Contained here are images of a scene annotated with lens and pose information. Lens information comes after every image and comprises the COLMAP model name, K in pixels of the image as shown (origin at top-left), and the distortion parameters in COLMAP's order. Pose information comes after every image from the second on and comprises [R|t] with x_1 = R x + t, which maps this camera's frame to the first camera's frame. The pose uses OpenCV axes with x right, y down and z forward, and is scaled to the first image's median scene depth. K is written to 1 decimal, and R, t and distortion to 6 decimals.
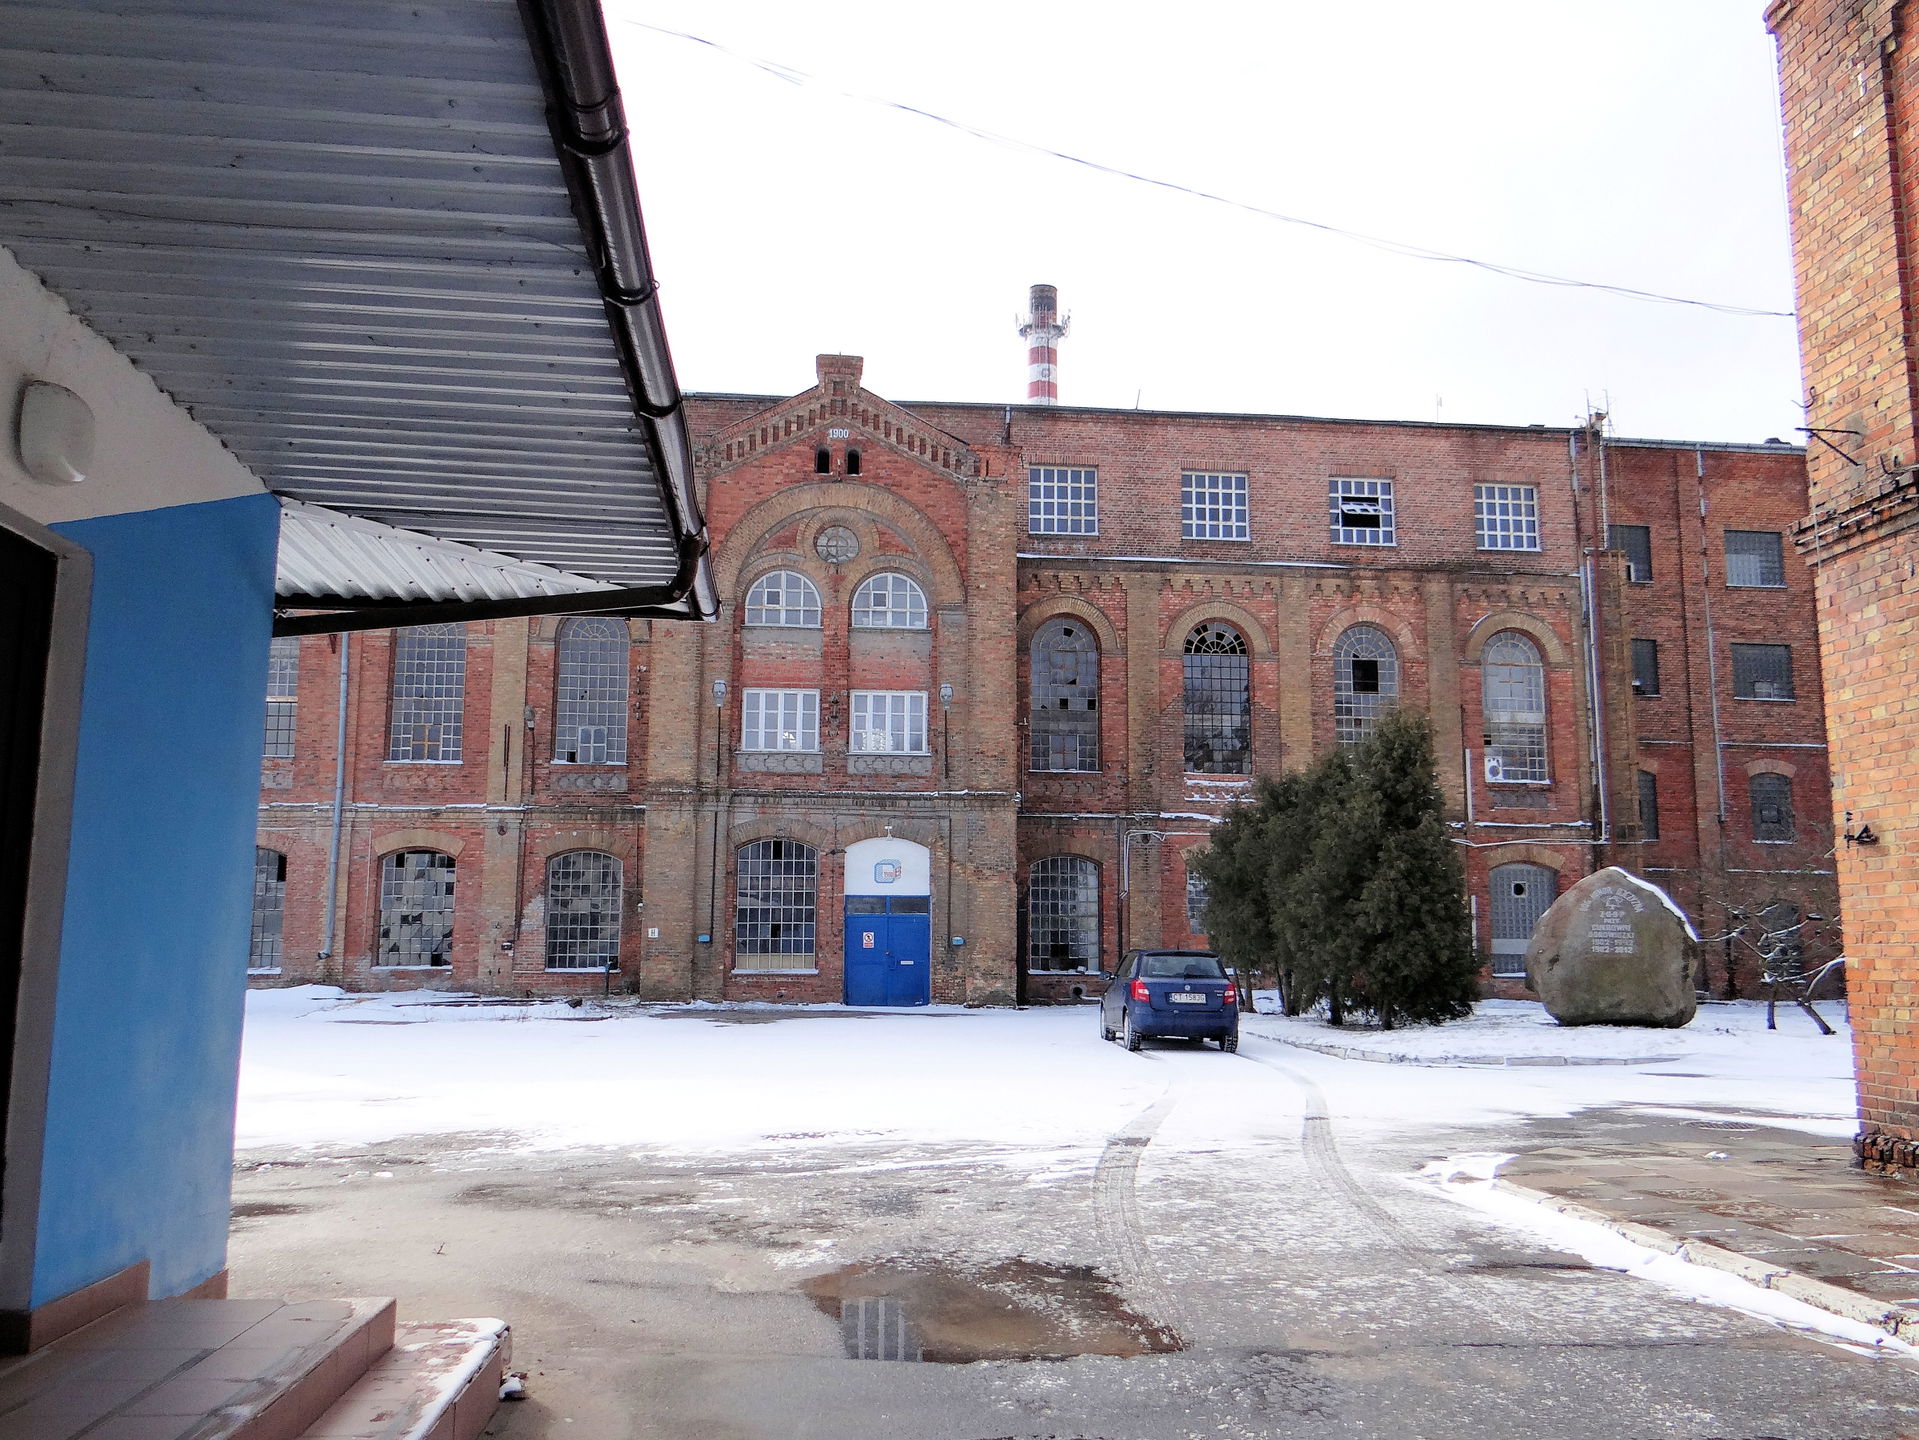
lens RADIAL K [[1517.3, 0, 960.1], [0, 1517.3, 718.6], [0, 0, 1]] dist [-0.002764, 0.000529]
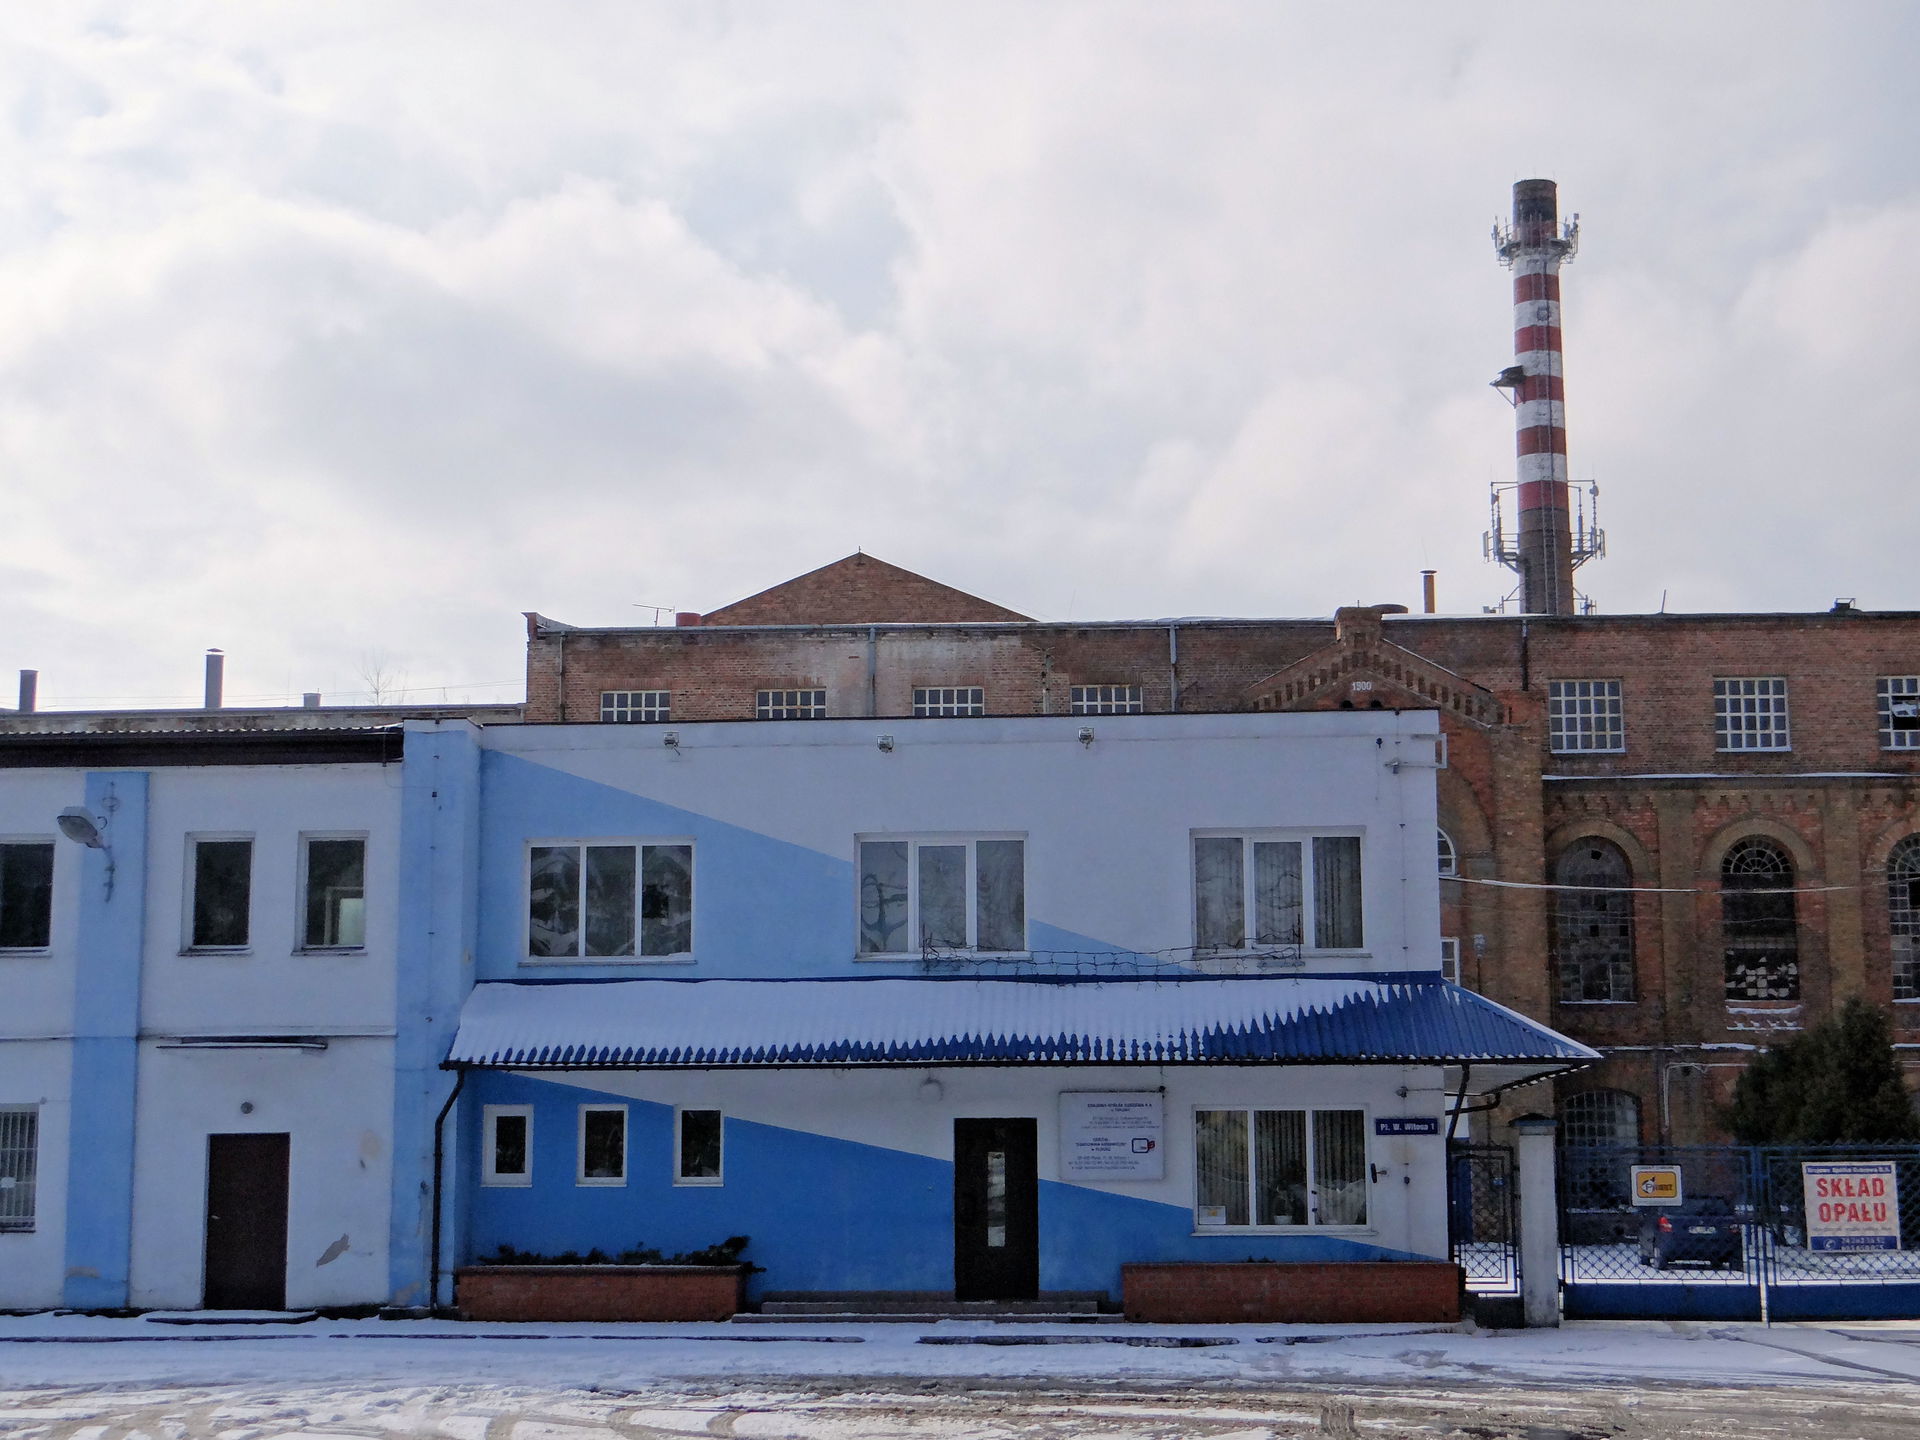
lens RADIAL K [[2783.6, 0, 958.1], [0, 2783.6, 725.6], [0, 0, 1]] dist [-0.008891, 0.000000]
pose [[0.987849, -0.032952, -0.151881, -0.056948], [0.031628, 0.999438, -0.011126, -0.131028], [0.152162, 0.006188, 0.988336, -0.790551]]
